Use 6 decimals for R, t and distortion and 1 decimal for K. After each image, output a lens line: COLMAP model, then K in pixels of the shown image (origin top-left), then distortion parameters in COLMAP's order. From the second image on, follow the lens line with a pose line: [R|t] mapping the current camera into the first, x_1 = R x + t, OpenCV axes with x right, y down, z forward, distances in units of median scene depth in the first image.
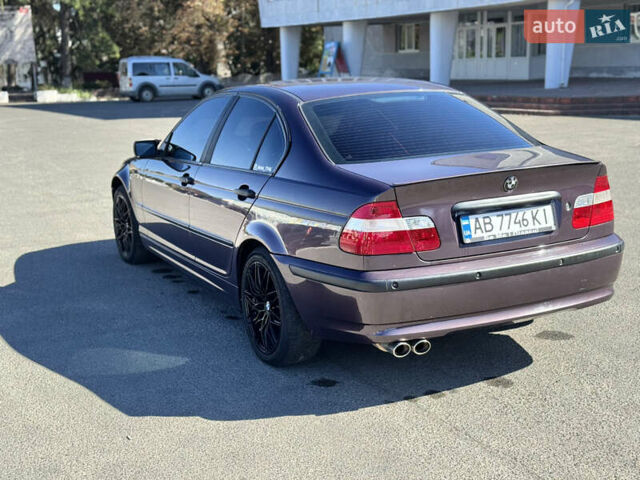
lens RADIAL K [[829.0, 0, 320.4], [0, 829.0, 240.0], [0, 0, 1]] dist [-0.029912, 0.000000]
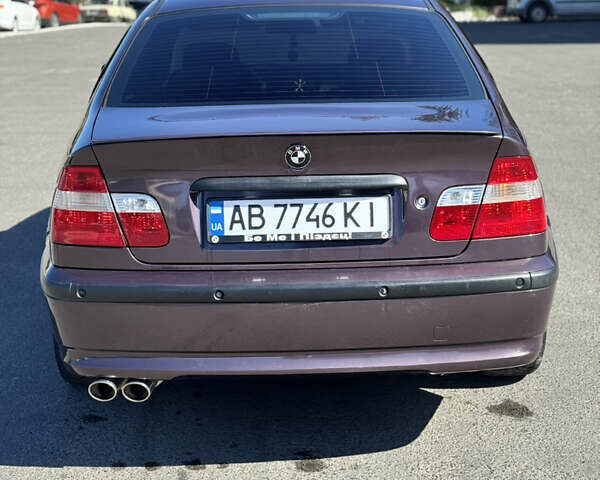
lens RADIAL K [[1025.5, 0, 298.5], [0, 1025.5, 240.3], [0, 0, 1]] dist [0.274770, 0.000000]
pose [[0.905752, 0.112913, -0.408489, 0.543650], [-0.097137, 0.993507, 0.059235, -0.050051], [0.412525, -0.013973, 0.910839, 0.287409]]
